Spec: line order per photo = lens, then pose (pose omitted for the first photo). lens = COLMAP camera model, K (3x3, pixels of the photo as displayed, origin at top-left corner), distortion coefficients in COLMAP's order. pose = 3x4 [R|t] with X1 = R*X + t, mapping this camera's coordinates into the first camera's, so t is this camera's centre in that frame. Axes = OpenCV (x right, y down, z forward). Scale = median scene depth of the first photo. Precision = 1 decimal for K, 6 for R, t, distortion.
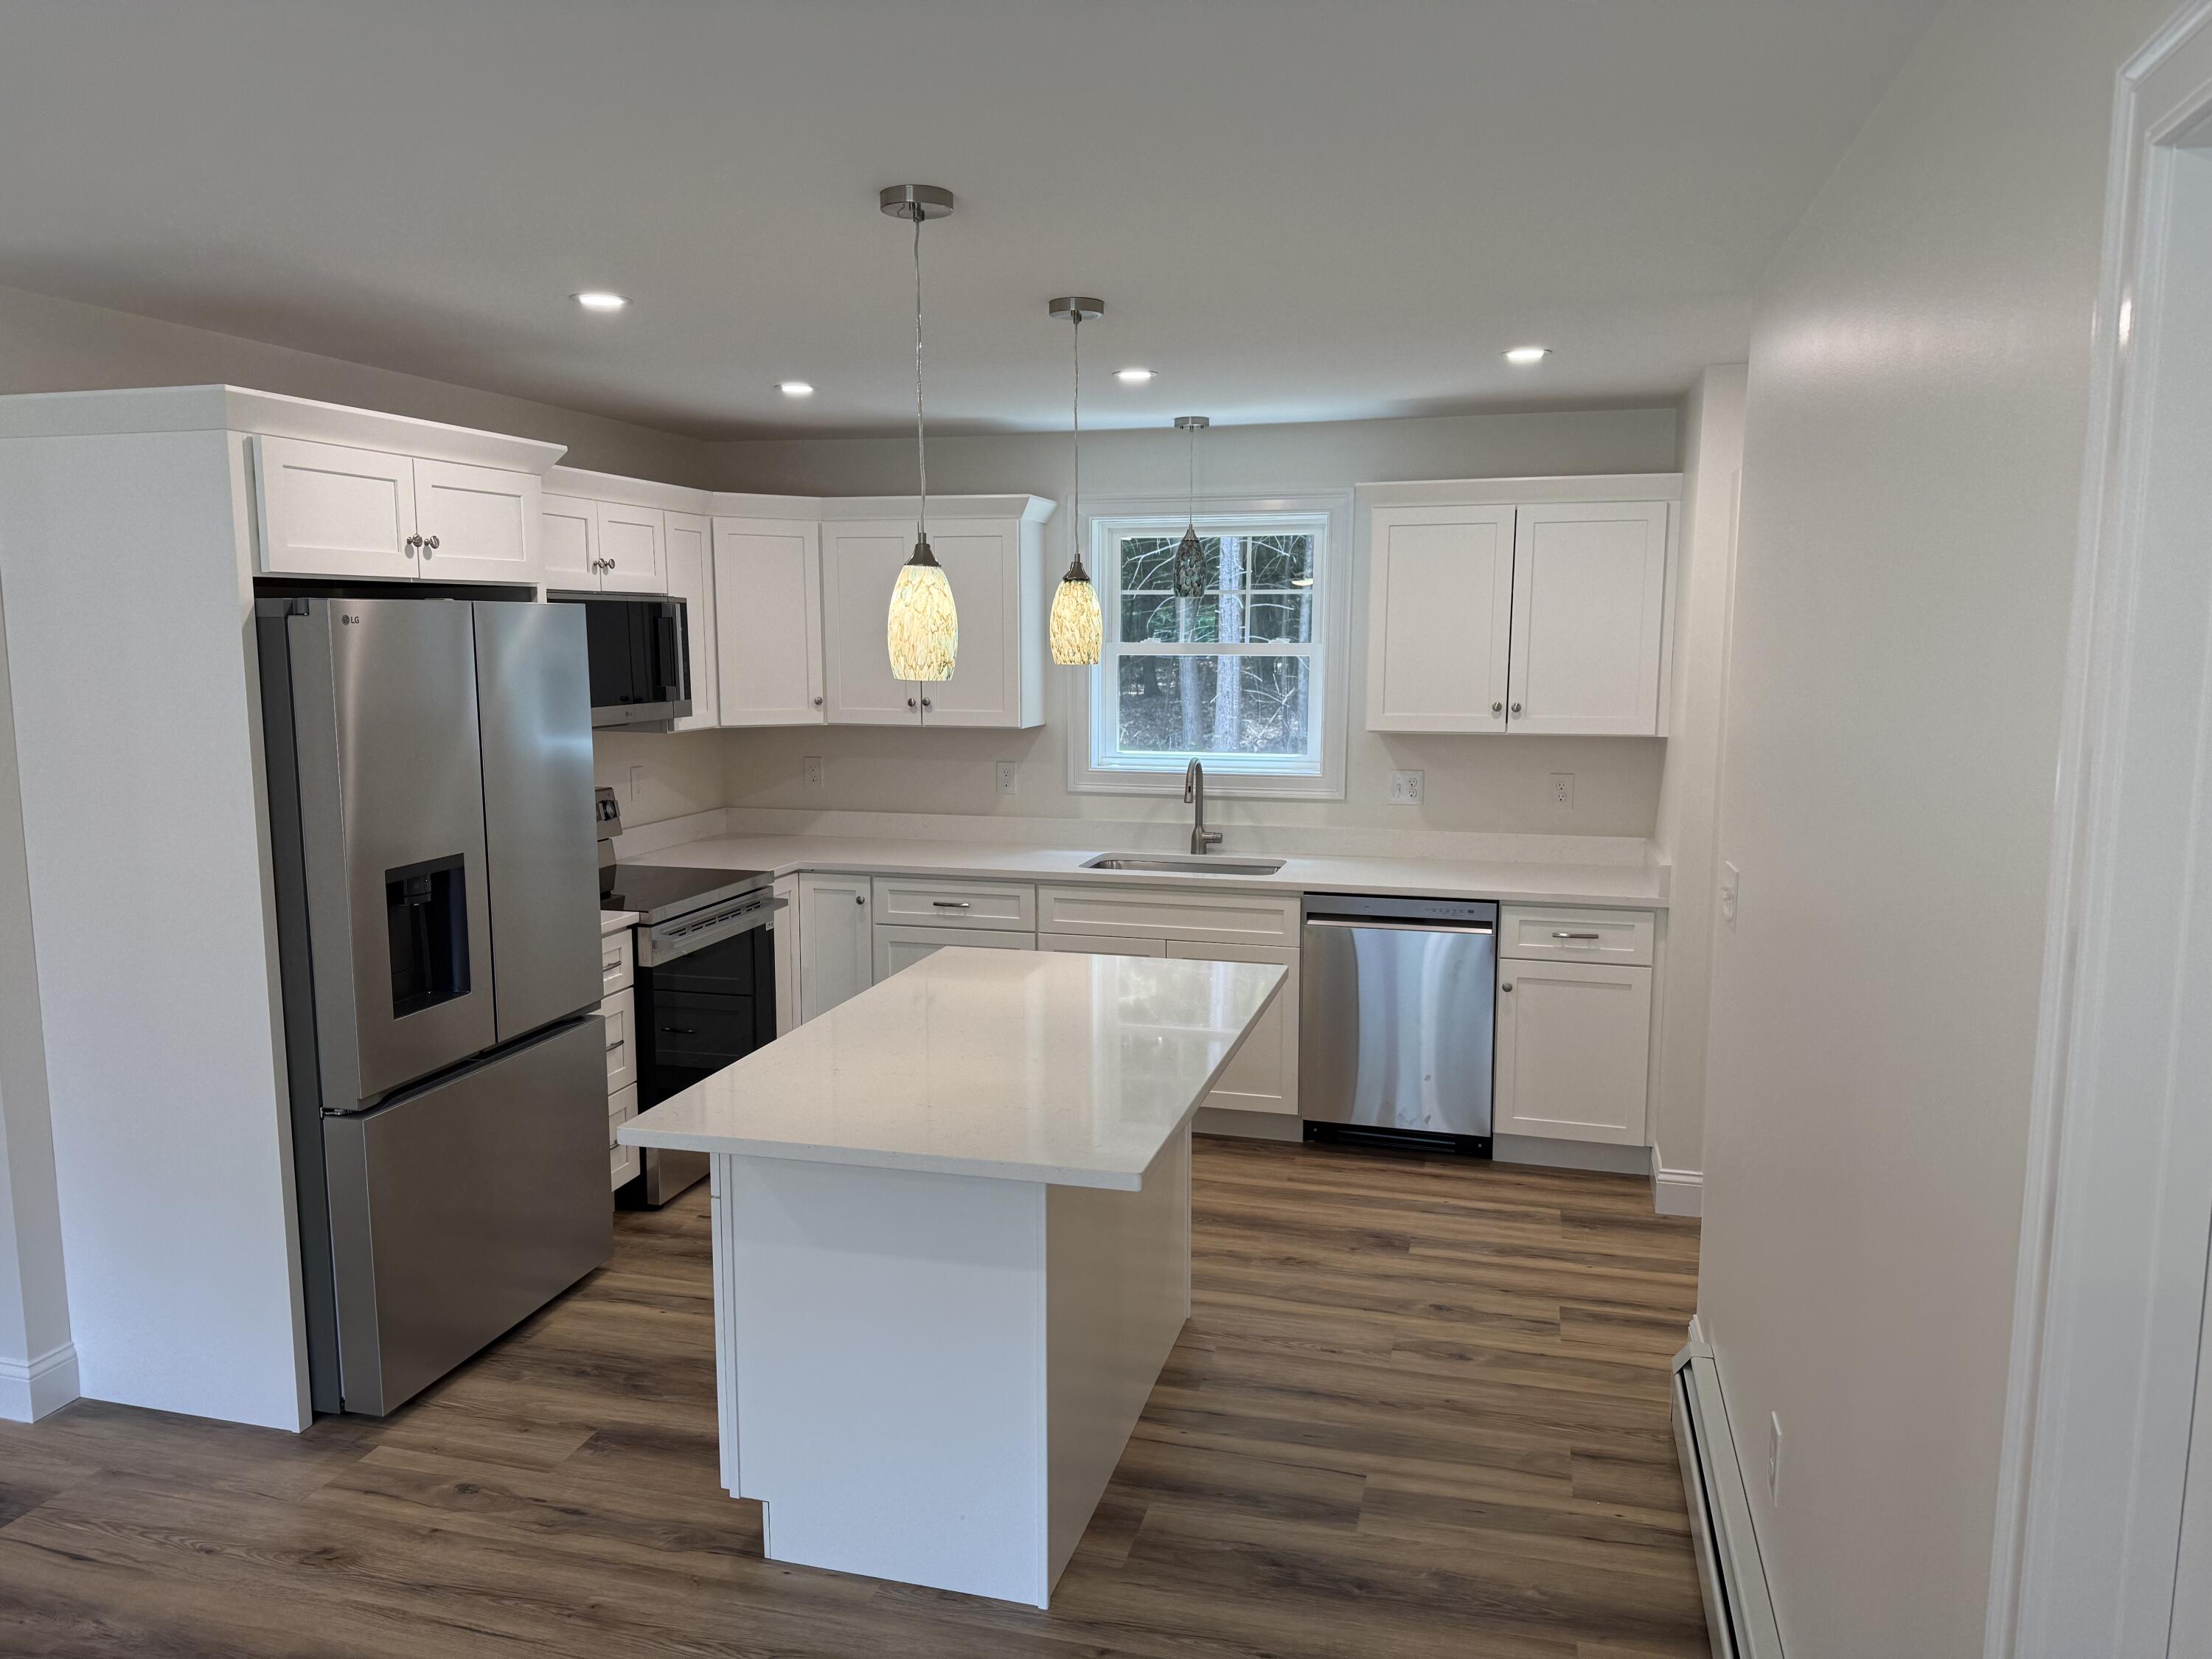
lens RADIAL K [[1528.4, 0, 1099.2], [0, 1528.4, 826.9], [0, 0, 1]] dist [0.059793, -0.000392]
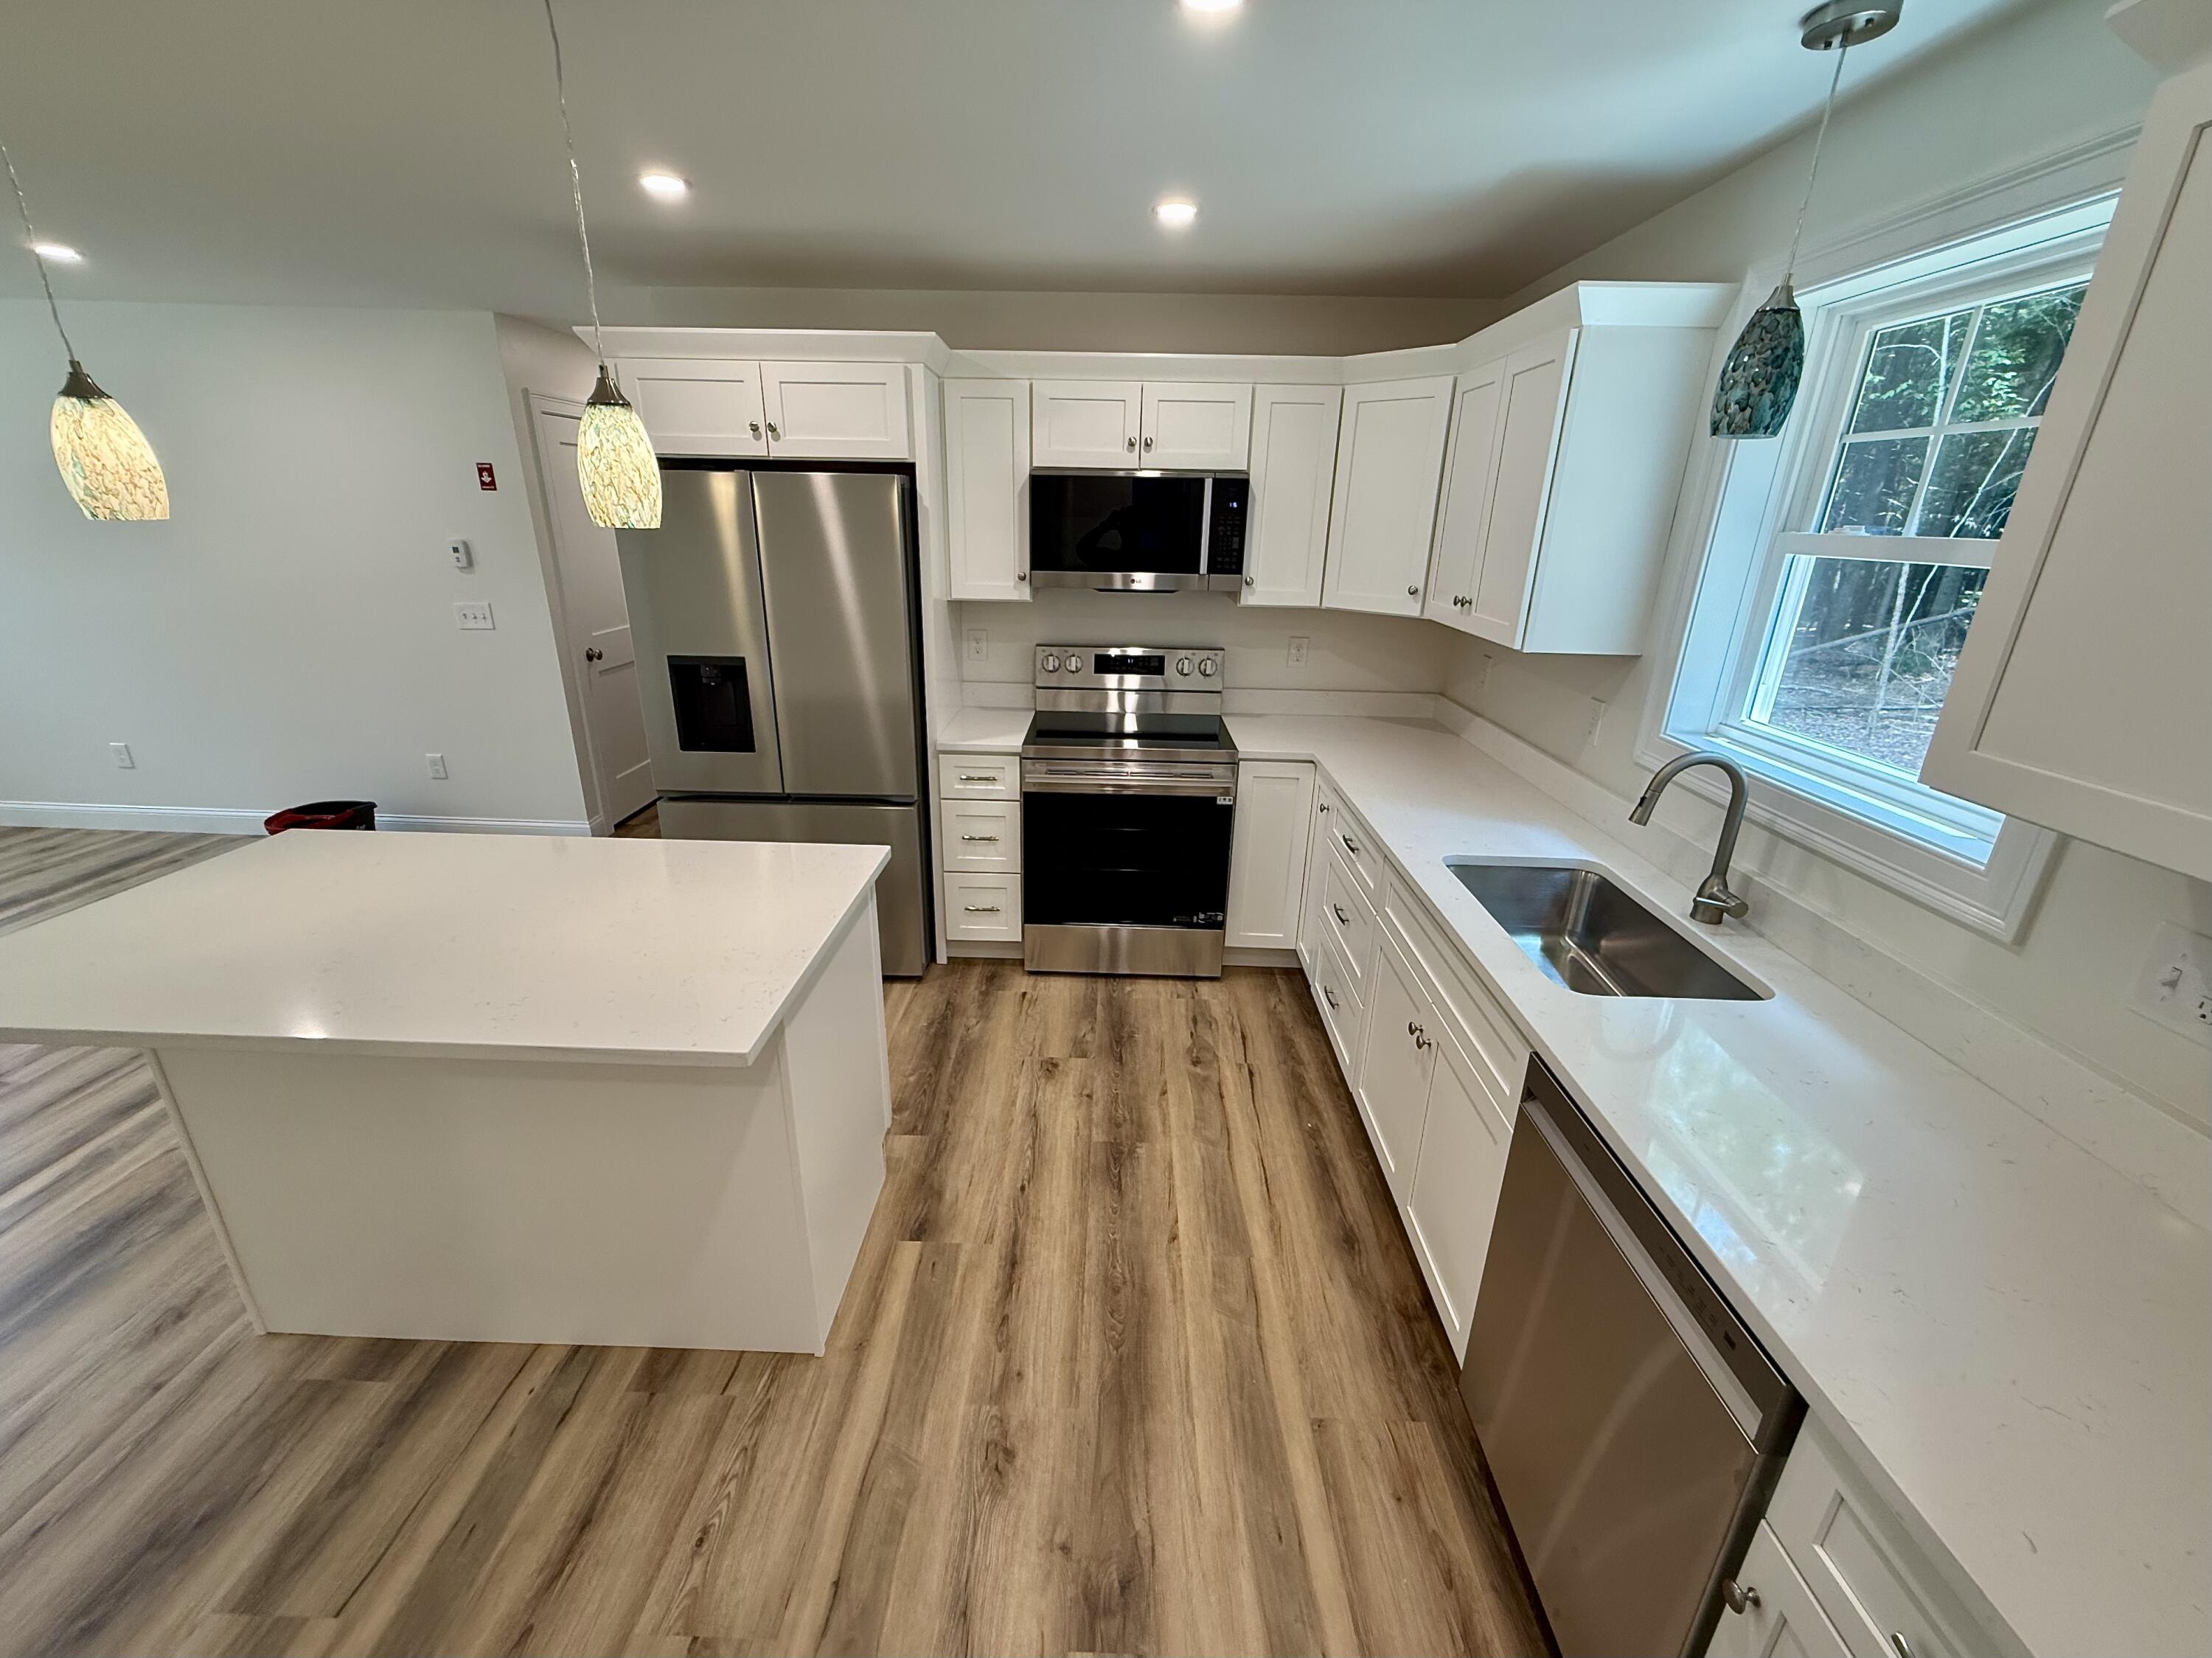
lens RADIAL K [[894.3, 0, 1098.0], [0, 894.3, 839.3], [0, 0, 1]] dist [0.003076, 0.000469]
pose [[0.238564, 0.339410, -0.909884, 0.440512], [-0.144830, 0.938893, 0.312258, -0.119109], [0.960266, 0.057285, 0.273143, 0.988858]]
